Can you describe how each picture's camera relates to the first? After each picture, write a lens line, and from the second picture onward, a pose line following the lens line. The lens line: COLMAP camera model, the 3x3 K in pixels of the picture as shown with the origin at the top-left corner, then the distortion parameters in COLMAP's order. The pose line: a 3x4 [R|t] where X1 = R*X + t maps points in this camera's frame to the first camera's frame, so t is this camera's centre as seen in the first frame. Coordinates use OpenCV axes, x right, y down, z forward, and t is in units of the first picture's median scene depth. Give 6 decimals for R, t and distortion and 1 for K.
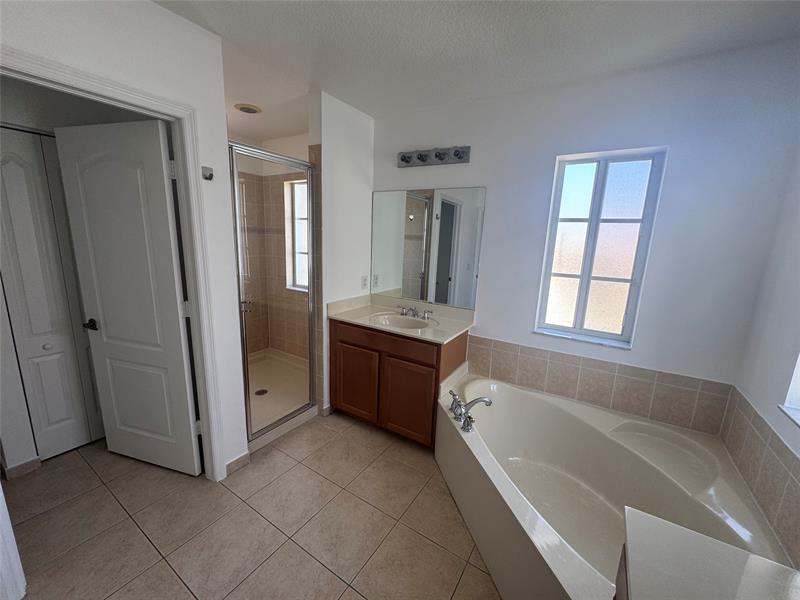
lens RADIAL K [[318.6, 0, 402.8], [0, 318.6, 303.4], [0, 0, 1]] dist [-0.002002, -0.000345]
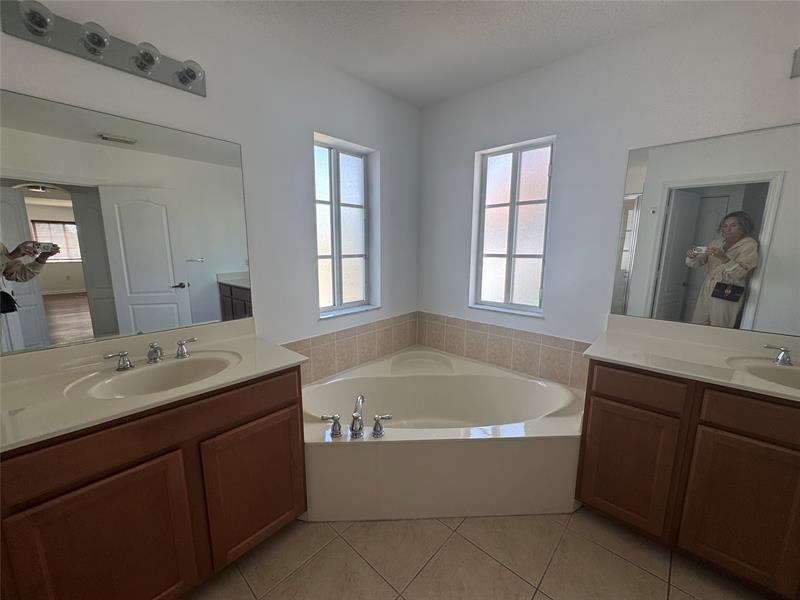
lens RADIAL K [[318.6, 0, 402.0], [0, 318.6, 299.8], [0, 0, 1]] dist [-0.002002, -0.000345]
pose [[0.173866, -0.210009, 0.962116, -0.468249], [0.188888, 0.965967, 0.176715, -0.090717], [-0.966484, 0.151007, 0.207617, 0.589667]]
